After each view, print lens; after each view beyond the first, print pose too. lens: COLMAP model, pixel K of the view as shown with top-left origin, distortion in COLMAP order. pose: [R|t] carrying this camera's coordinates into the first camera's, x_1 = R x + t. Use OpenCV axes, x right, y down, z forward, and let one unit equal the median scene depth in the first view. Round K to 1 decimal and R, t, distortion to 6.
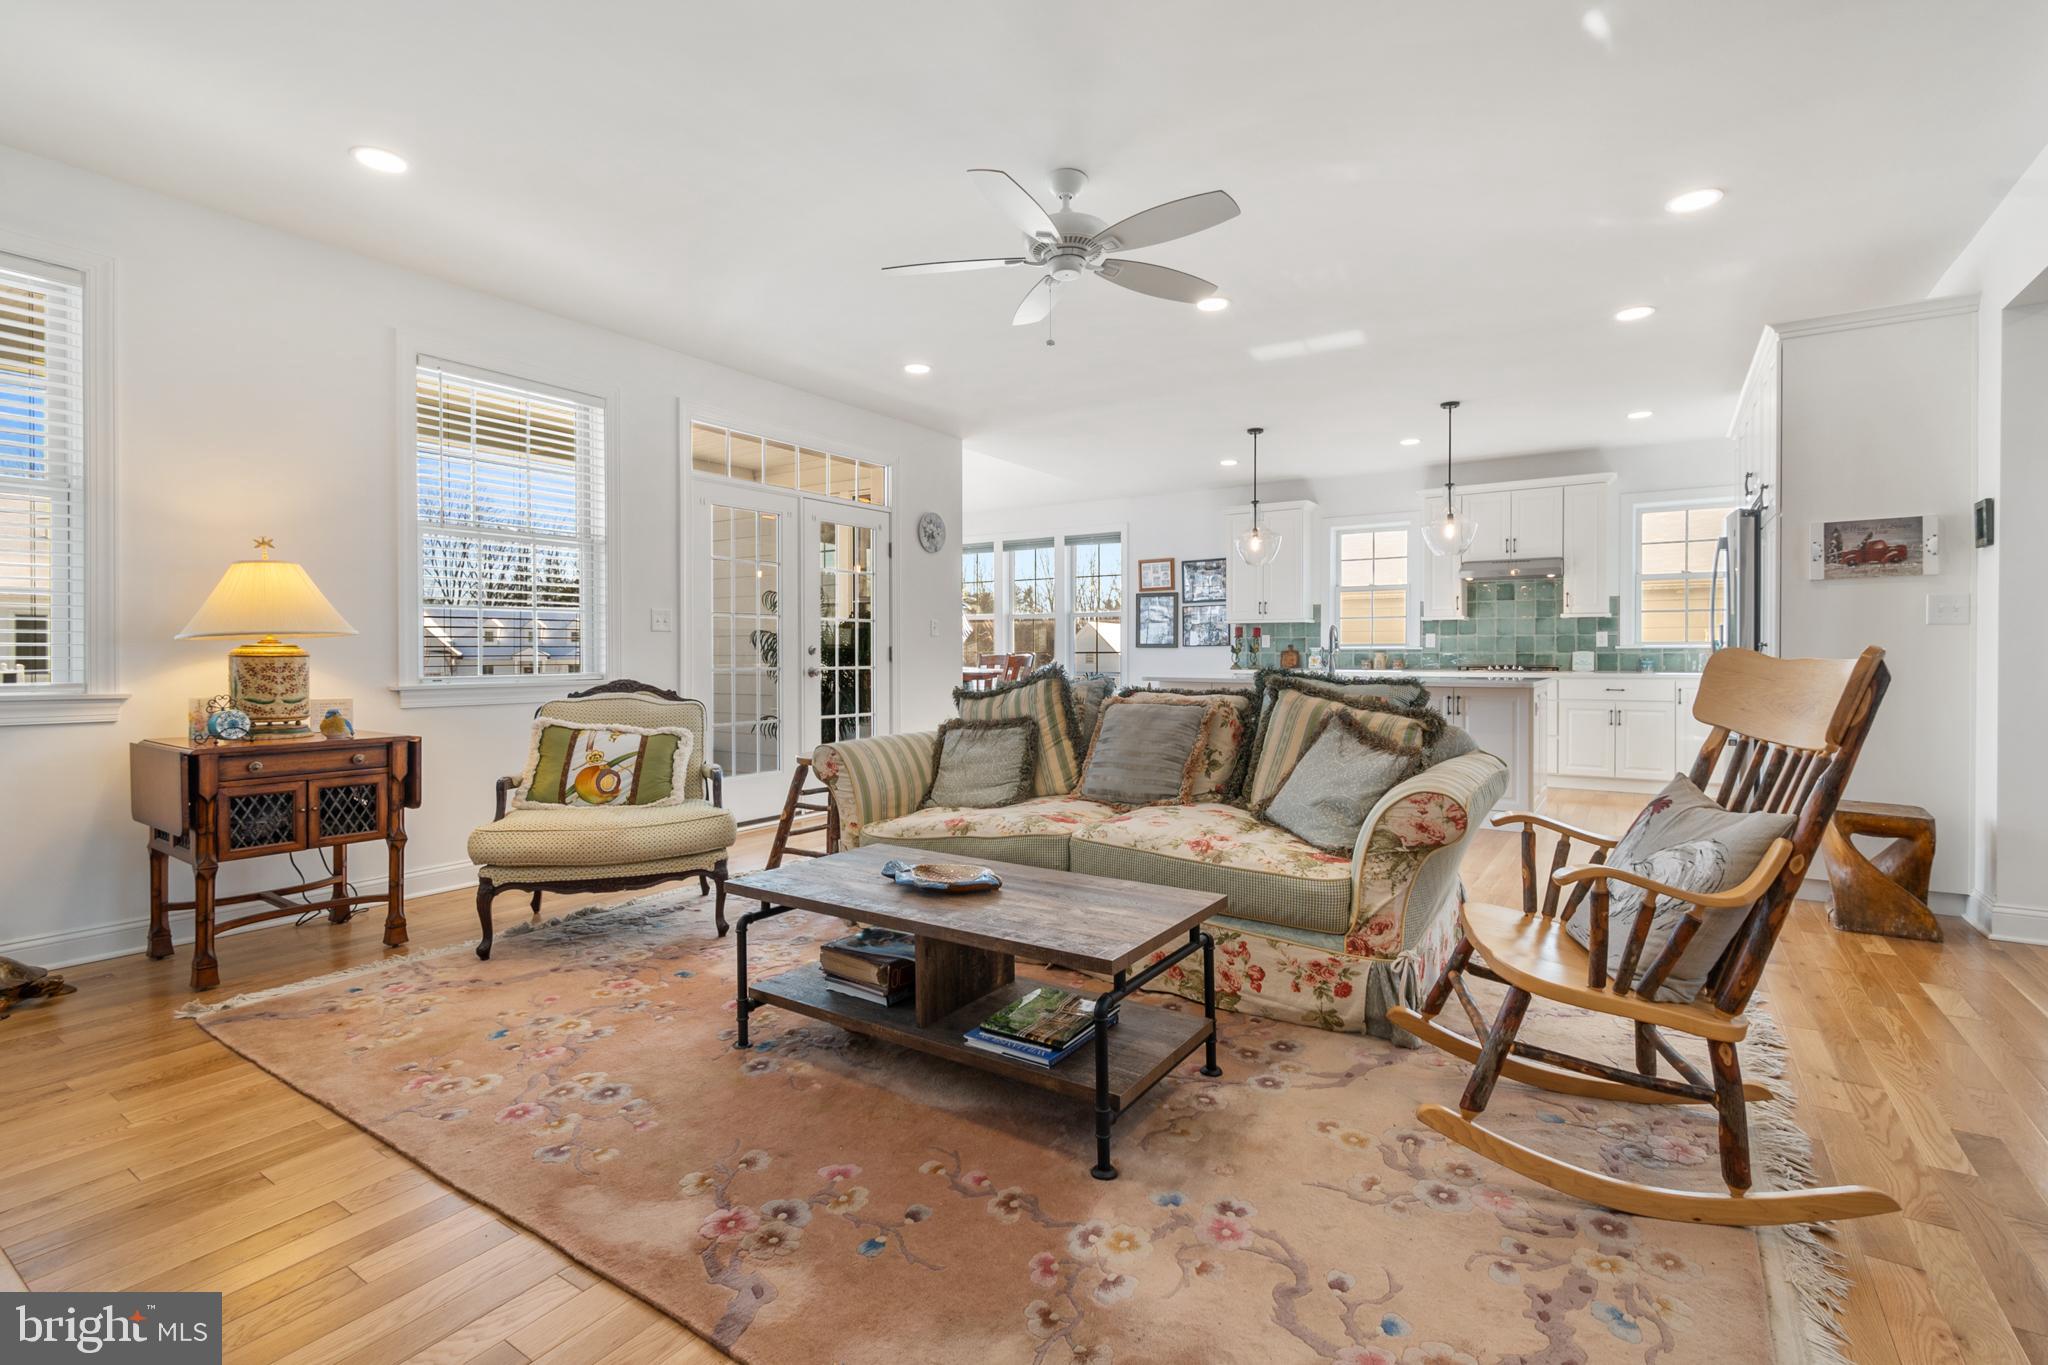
lens RADIAL K [[933.9, 0, 1027.2], [0, 933.9, 653.5], [0, 0, 1]] dist [0.000081, -0.000510]
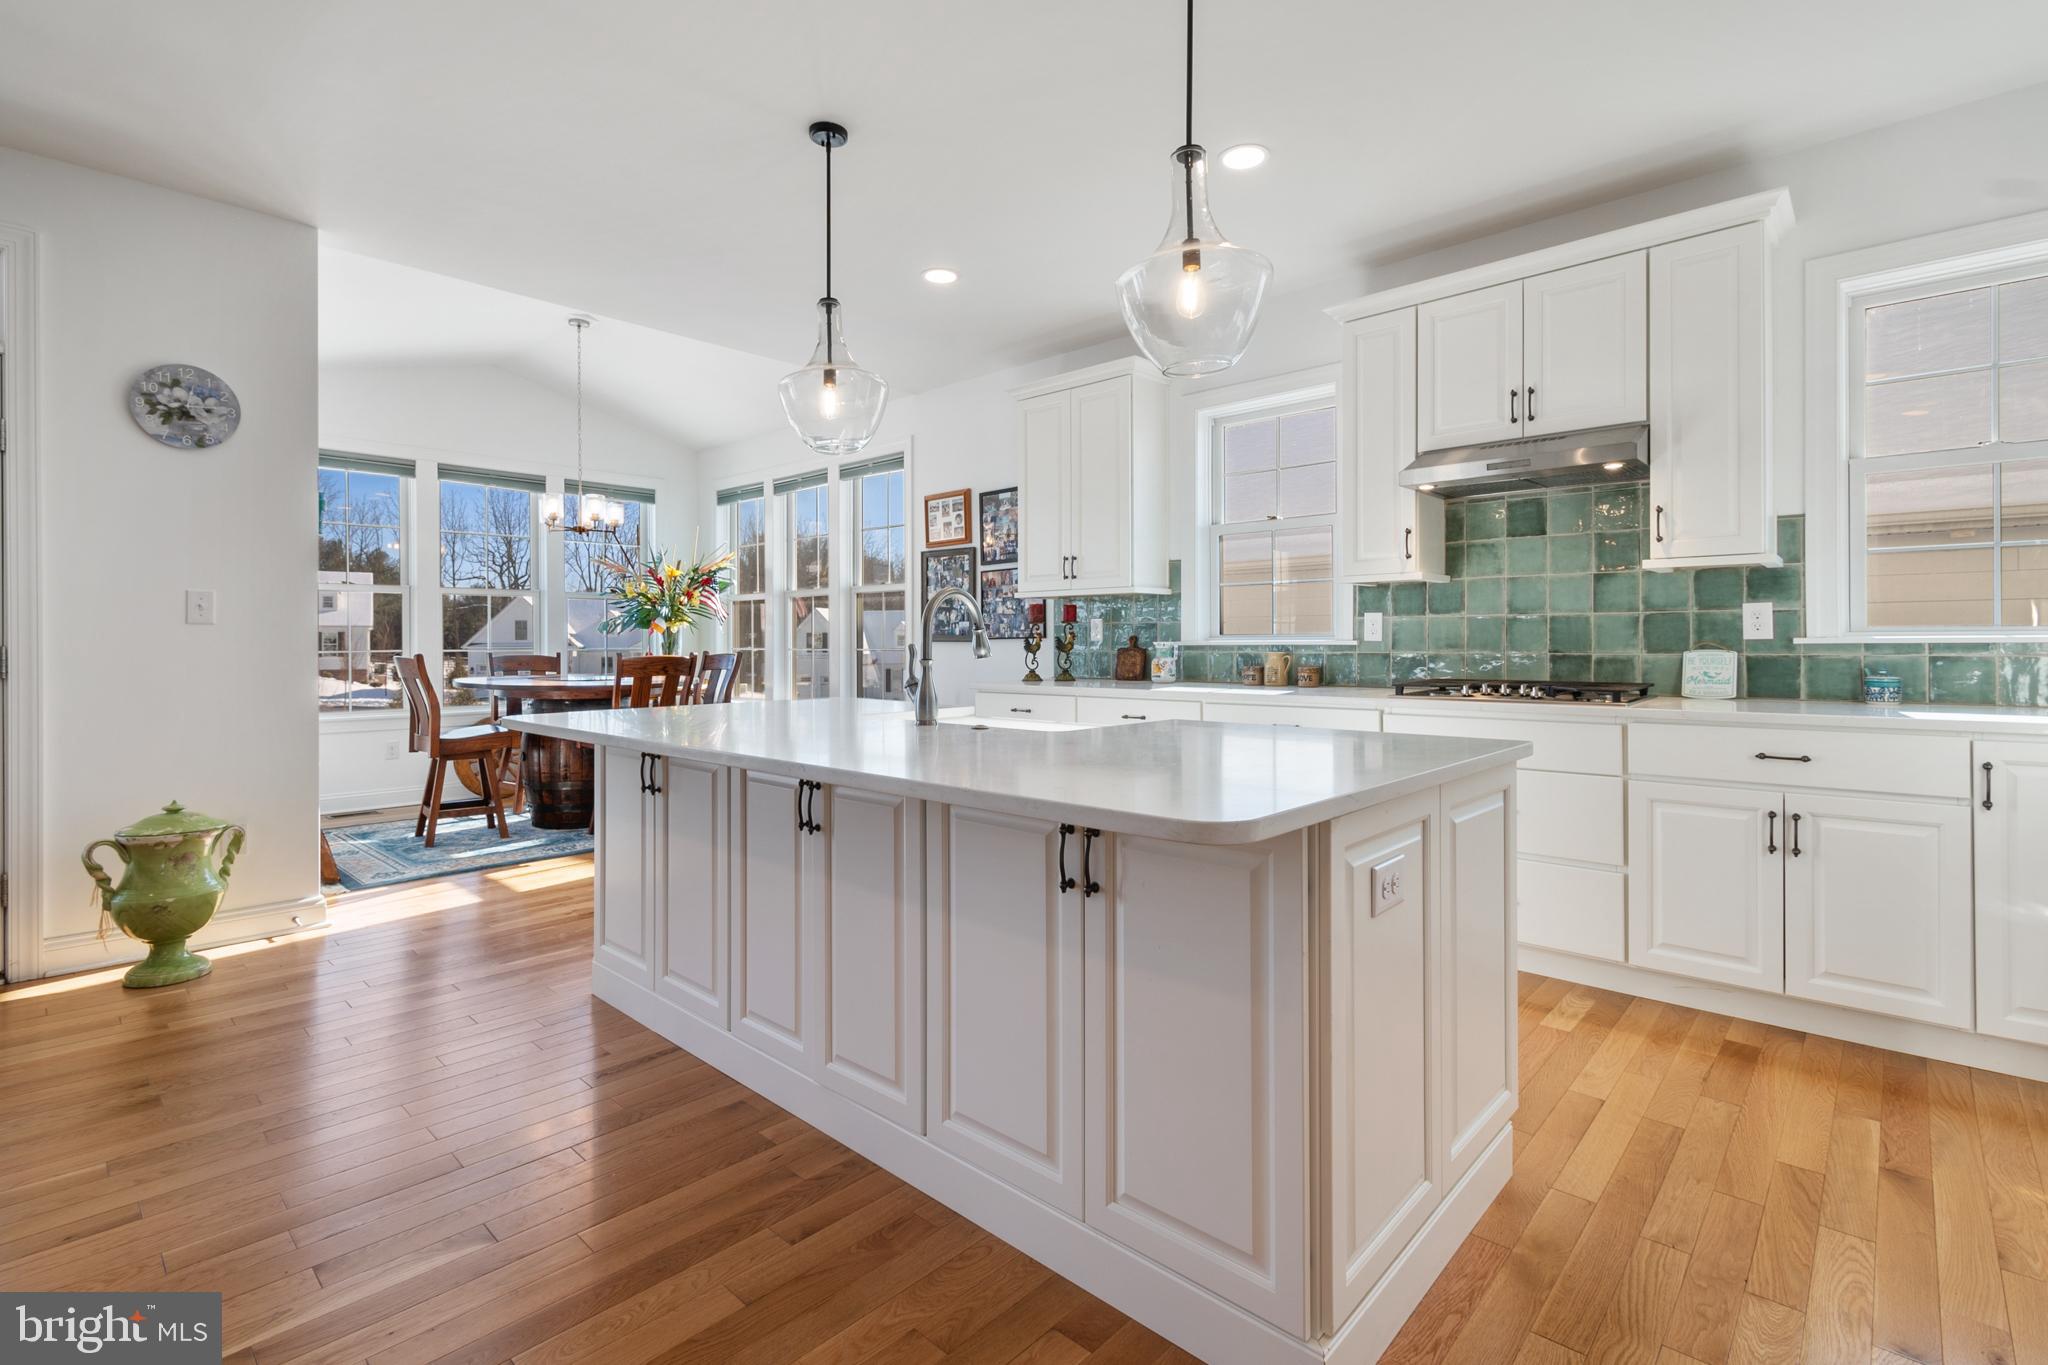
lens RADIAL K [[940.6, 0, 1013.8], [0, 940.6, 639.0], [0, 0, 1]] dist [-0.009701, -0.000484]
pose [[0.984967, -0.004067, -0.172696, 0.353746], [0.003352, 0.999985, -0.004432, -0.006498], [0.172711, 0.003787, 0.984965, 0.523734]]
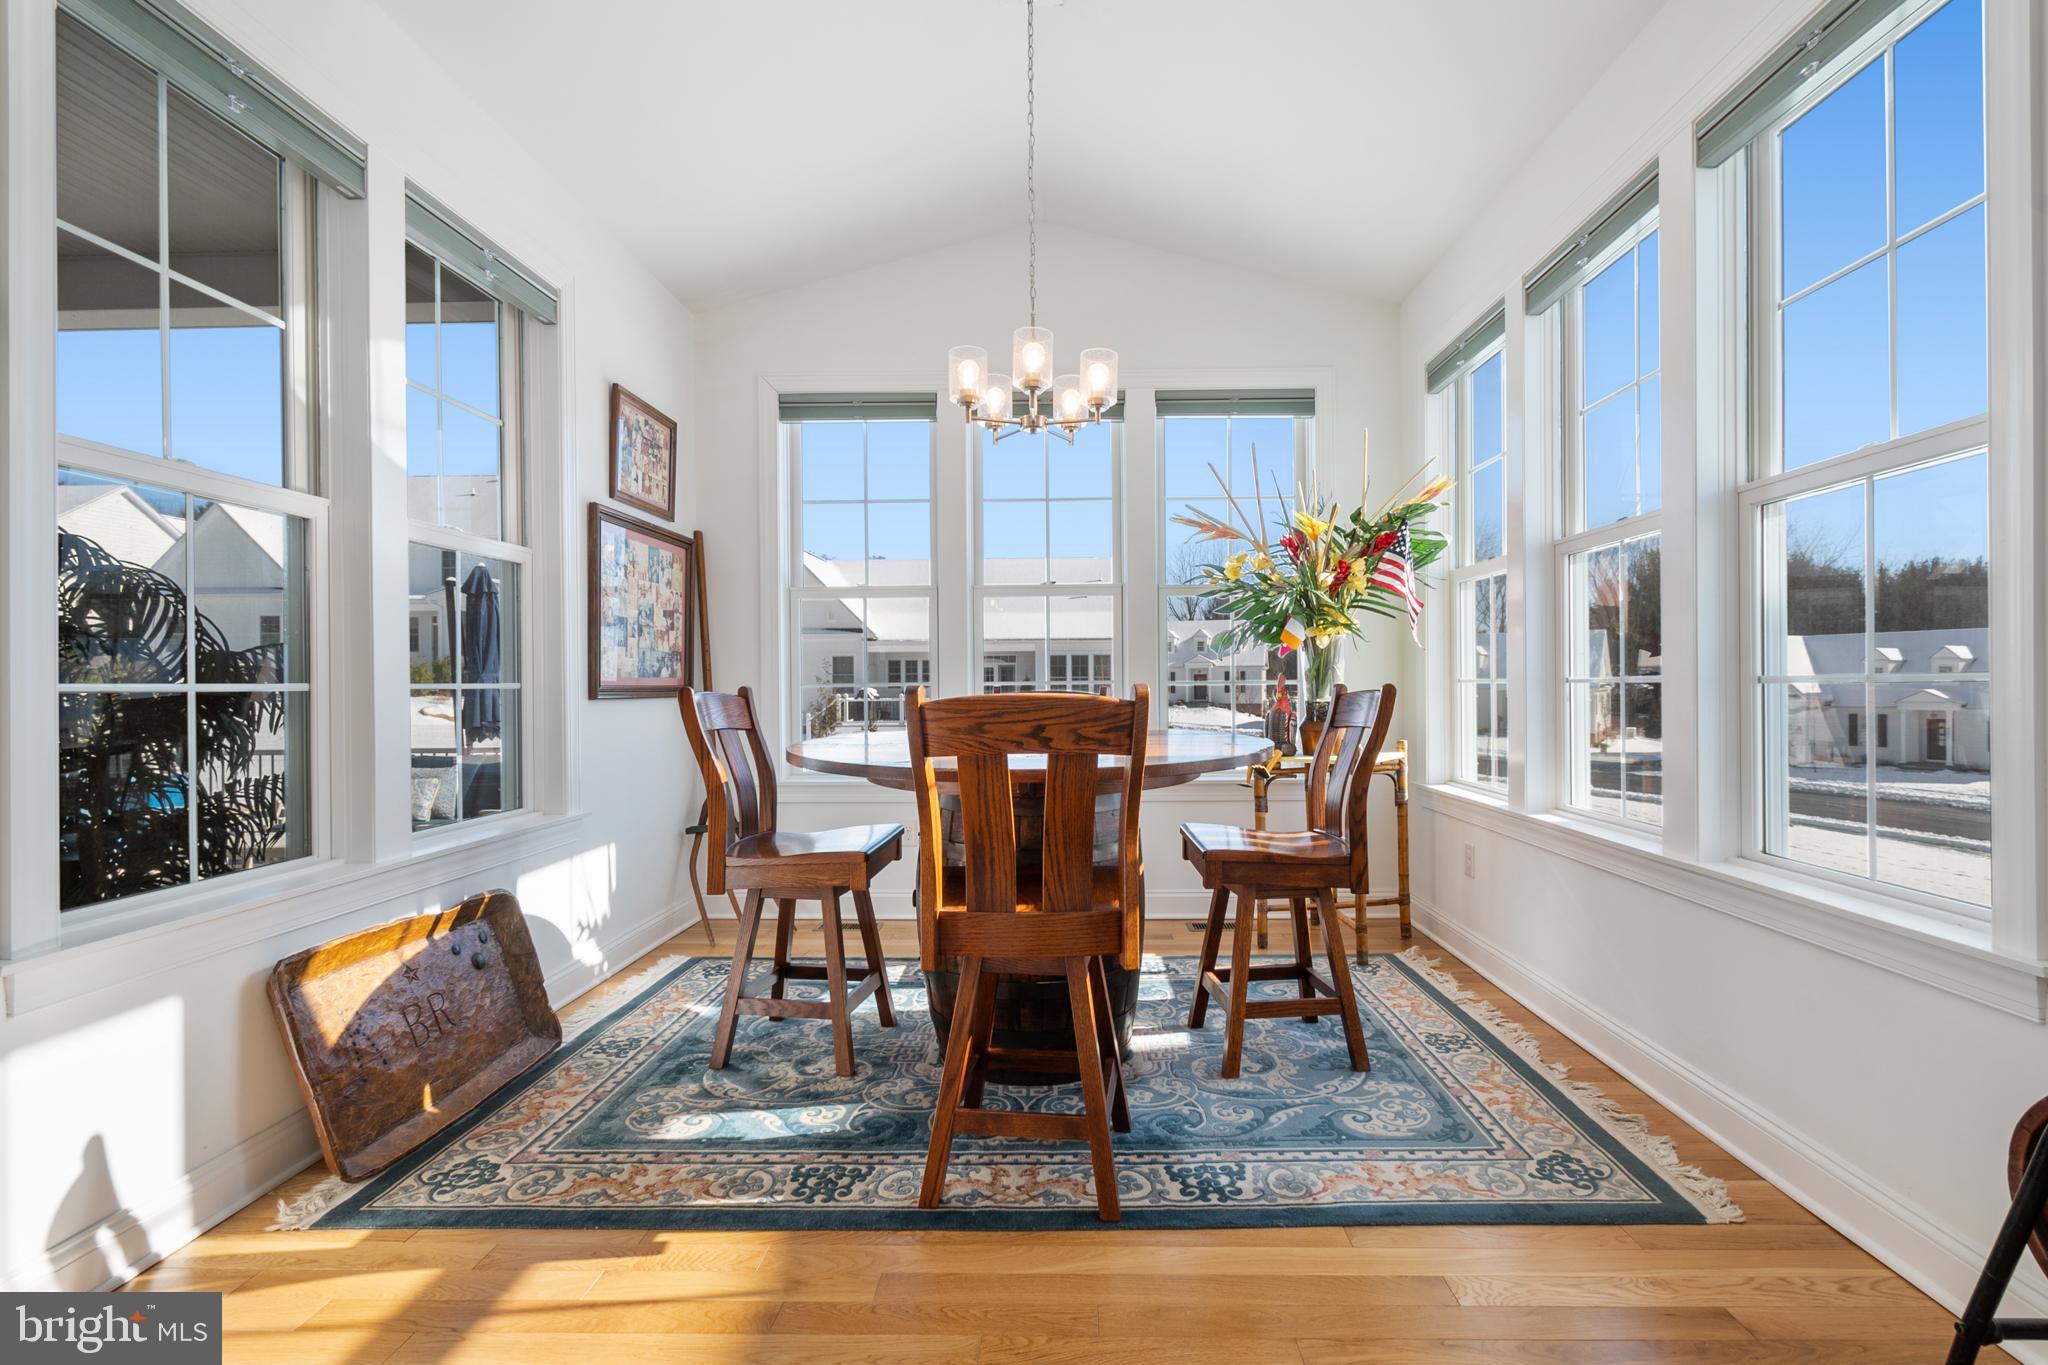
lens RADIAL K [[926.3, 0, 1064.5], [0, 926.3, 683.6], [0, 0, 1]] dist [0.000492, -0.000124]
pose [[0.531746, -0.000735, -0.846903, 0.196938], [0.002722, 0.999996, 0.000841, -0.001439], [0.846899, -0.002752, 0.531746, 0.990820]]
